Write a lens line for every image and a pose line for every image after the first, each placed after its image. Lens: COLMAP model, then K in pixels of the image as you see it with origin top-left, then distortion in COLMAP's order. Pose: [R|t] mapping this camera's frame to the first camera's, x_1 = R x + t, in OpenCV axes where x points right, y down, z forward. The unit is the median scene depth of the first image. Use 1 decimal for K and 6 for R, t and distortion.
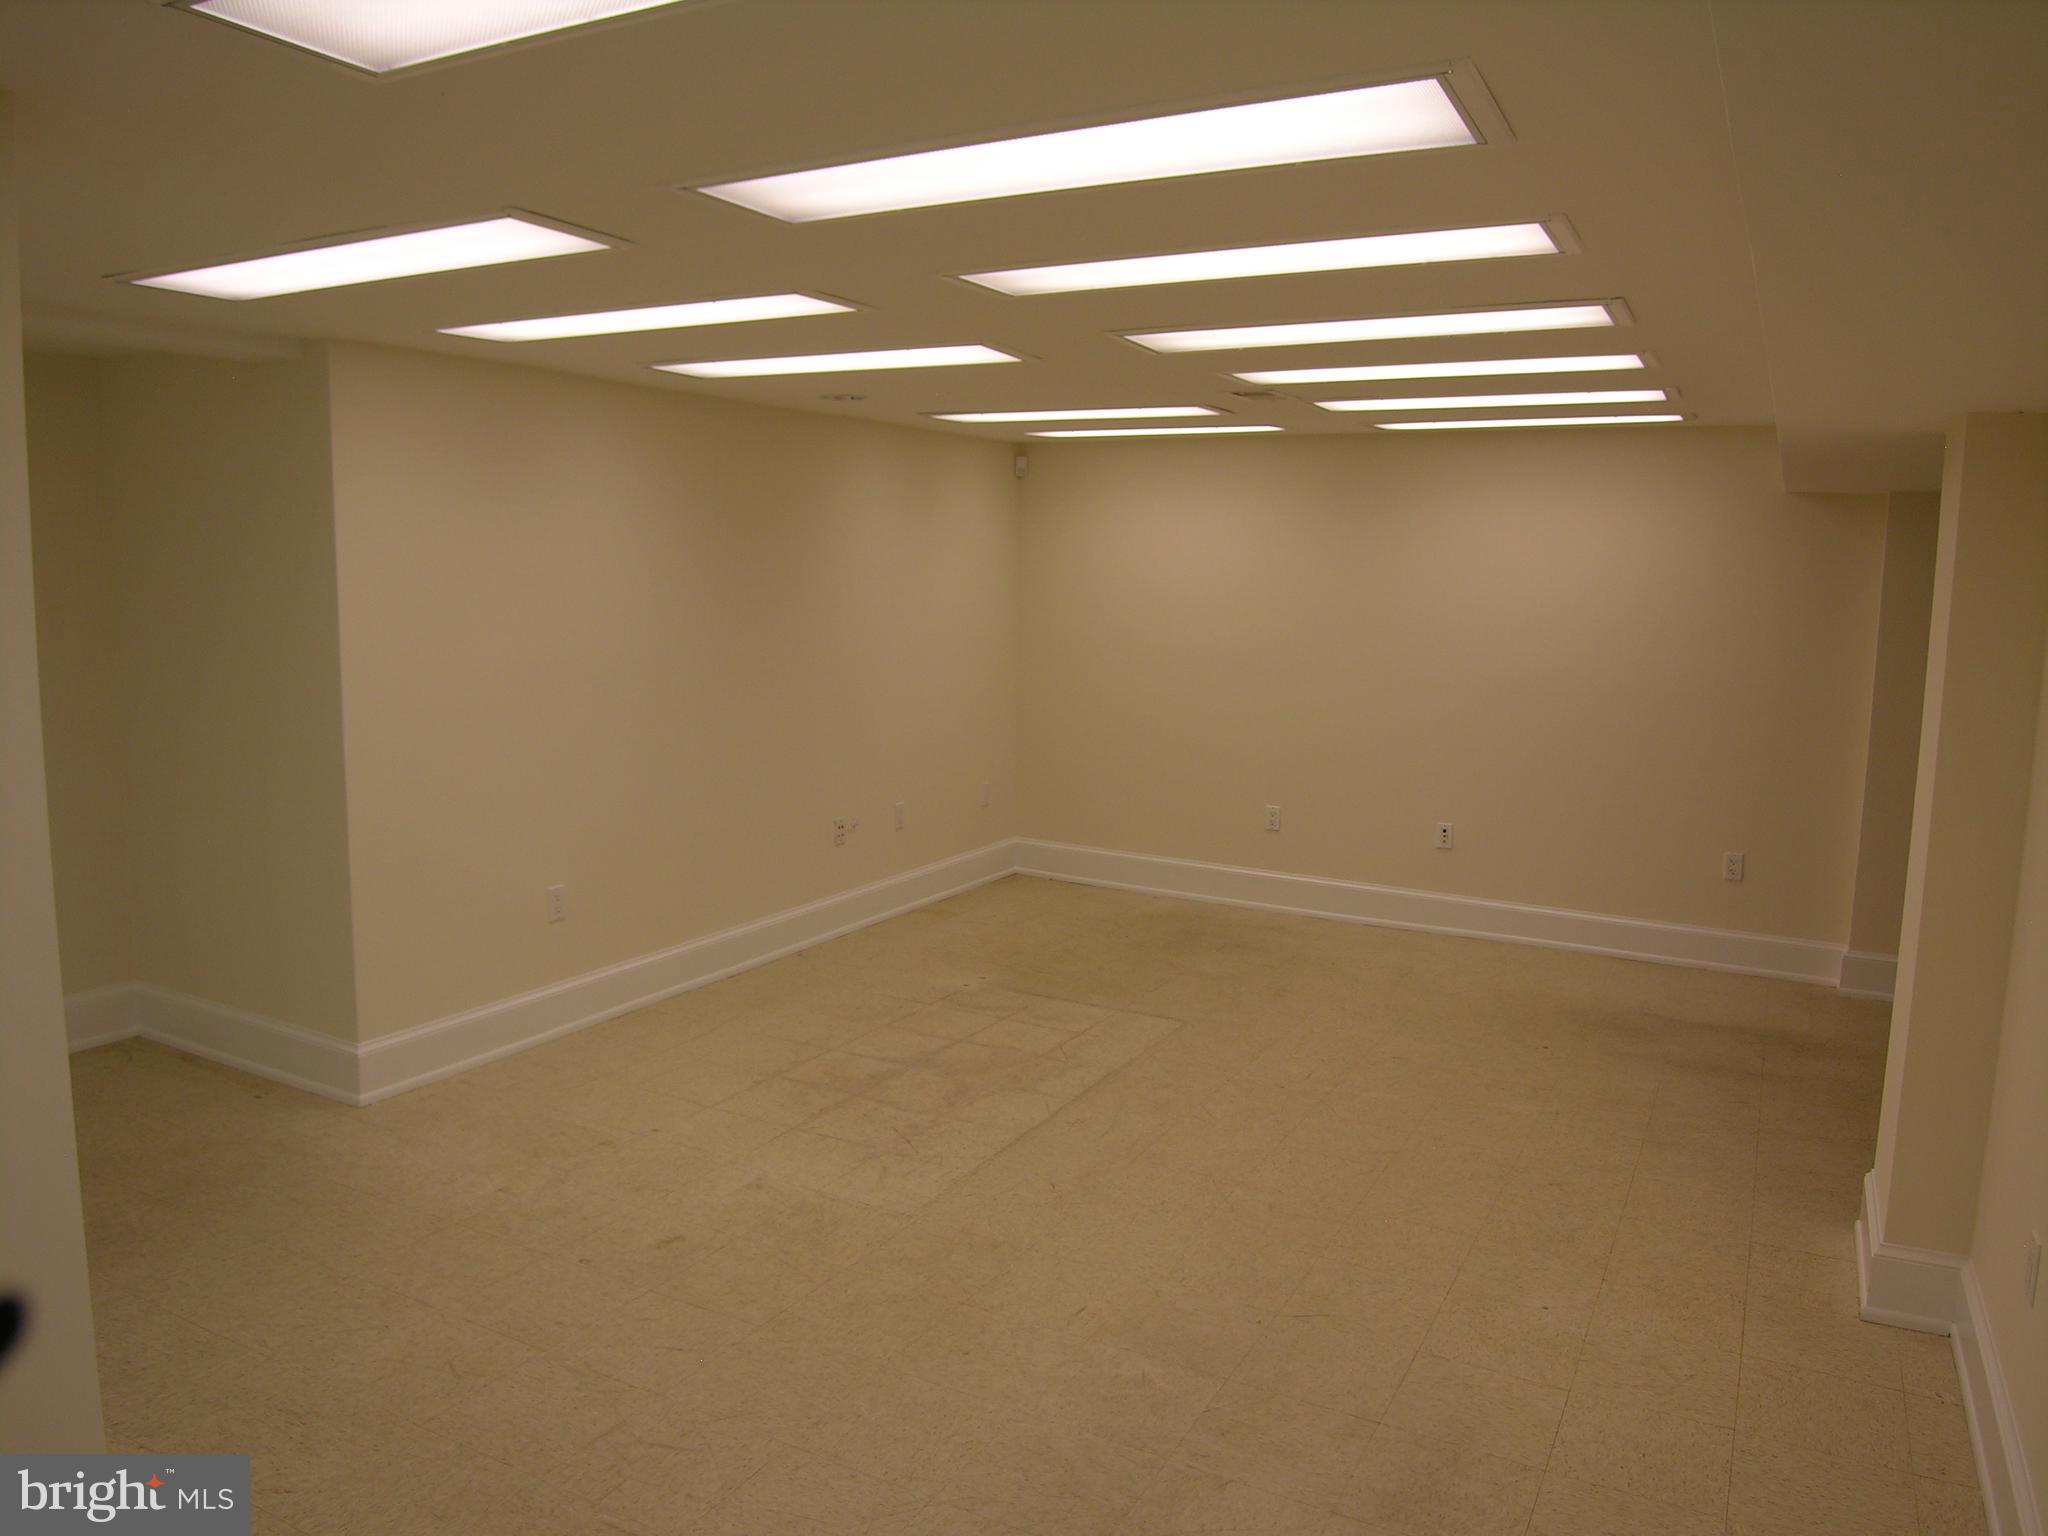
lens RADIAL K [[1450.9, 0, 1042.0], [0, 1450.9, 763.8], [0, 0, 1]] dist [-0.059908, 0.005324]
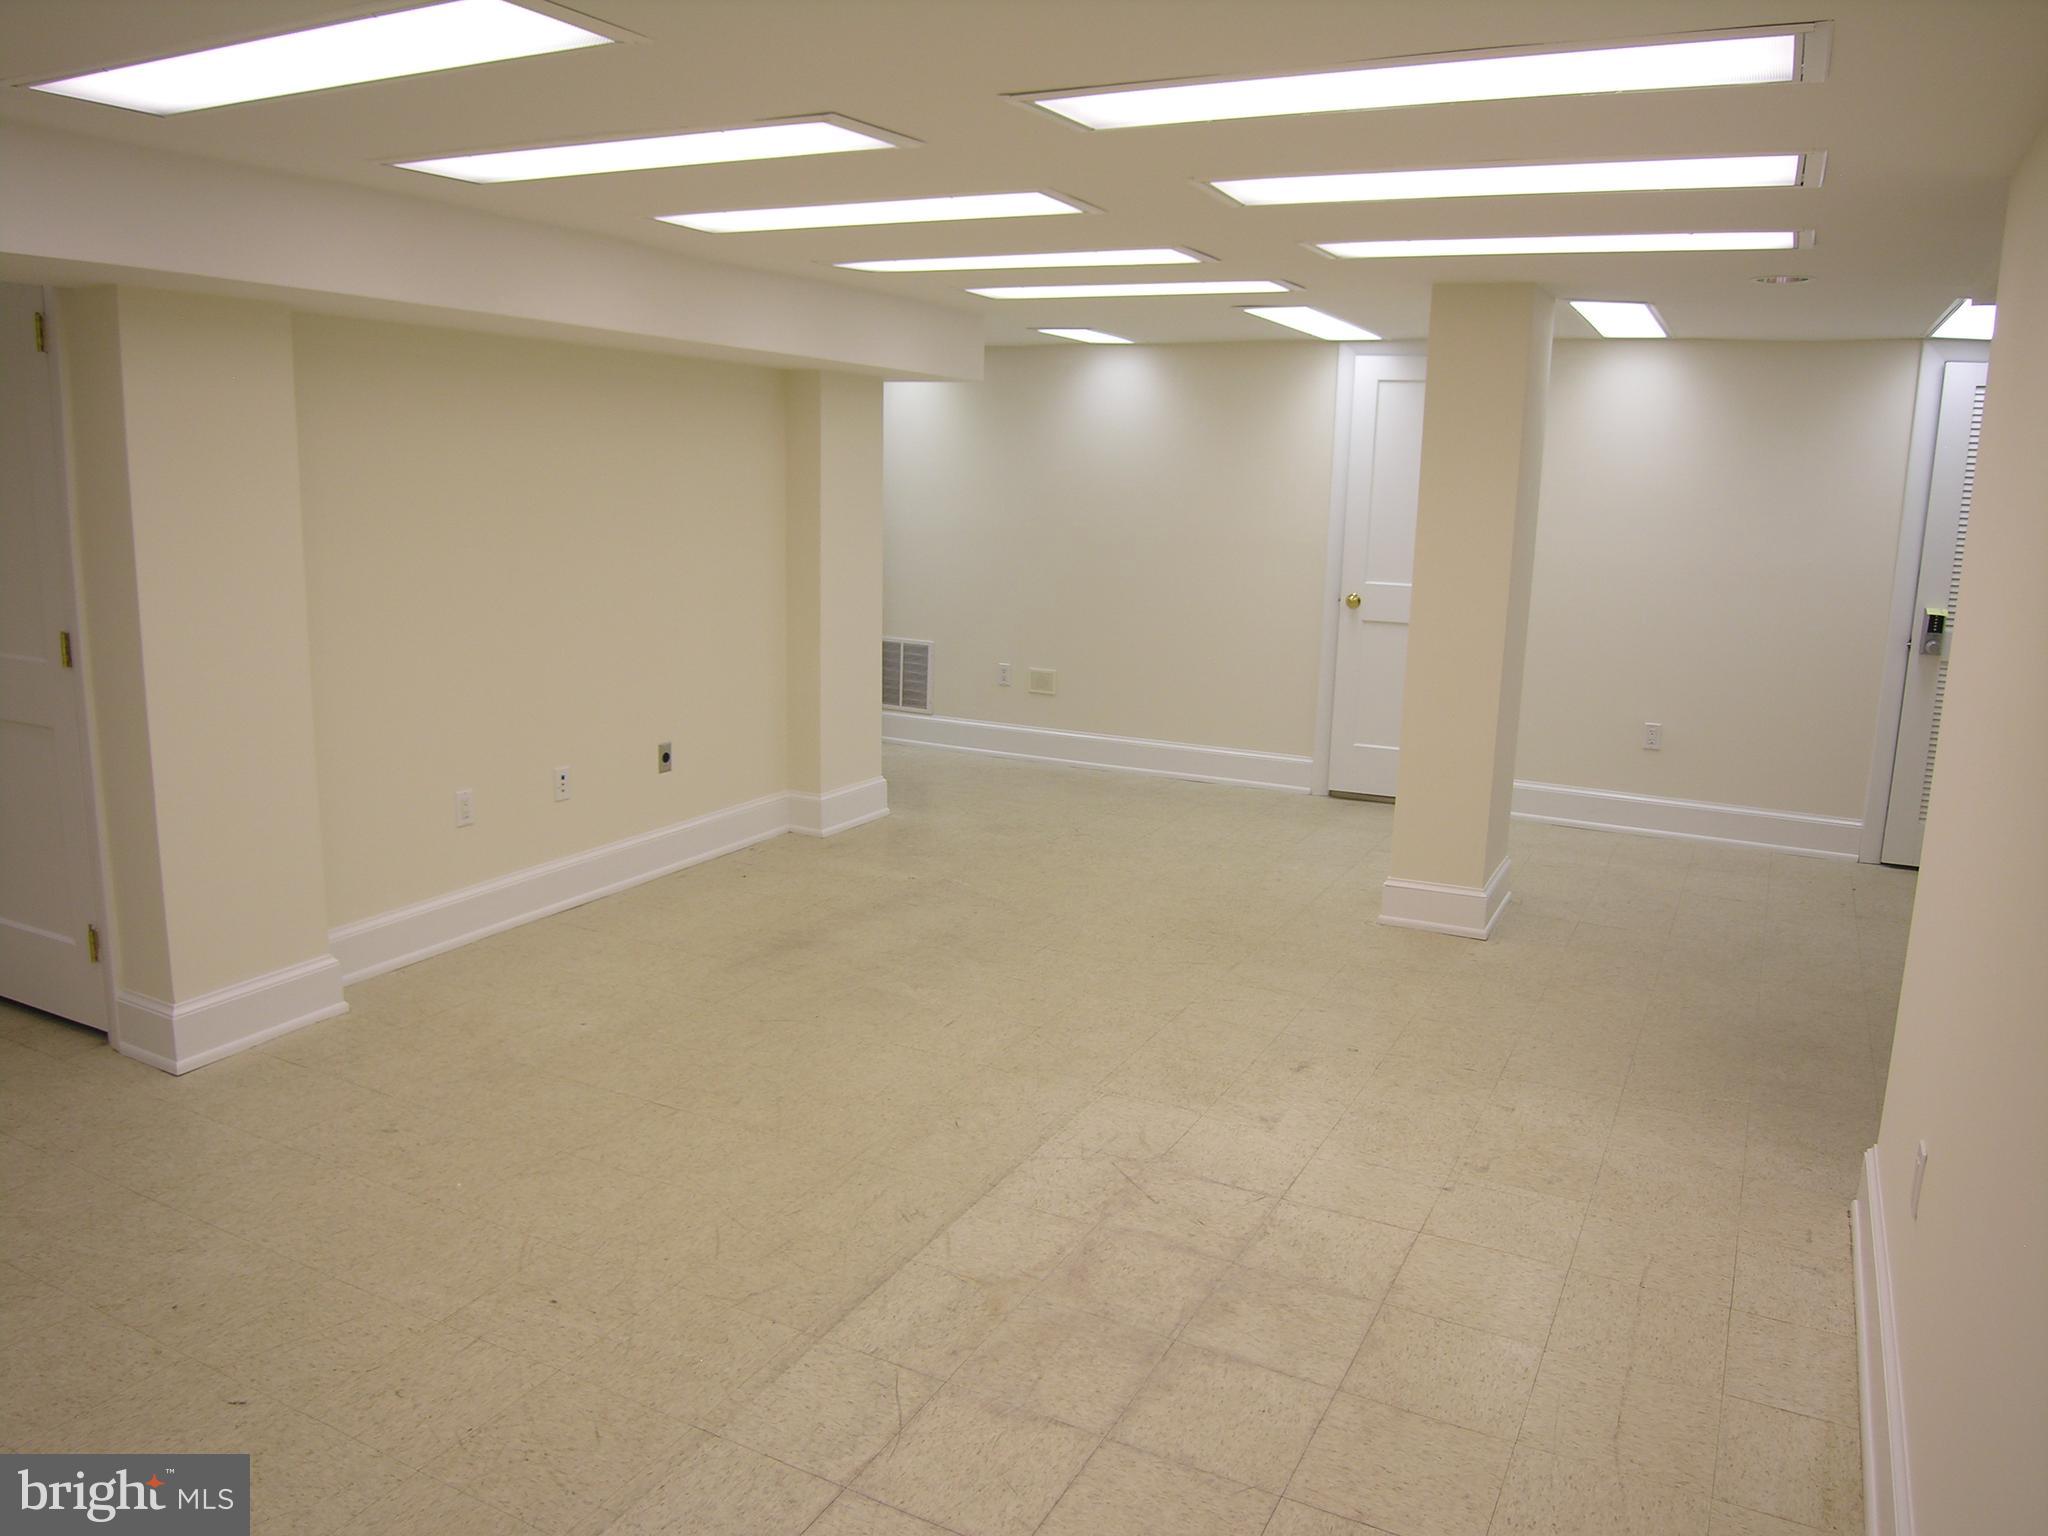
lens RADIAL K [[1460.6, 0, 1044.7], [0, 1460.6, 737.9], [0, 0, 1]] dist [-0.062254, 0.006958]
pose [[-0.998951, -0.043522, -0.014250, -0.020778], [-0.045794, 0.947310, 0.317028, -0.200946], [-0.000299, 0.317348, -0.948309, 1.496256]]
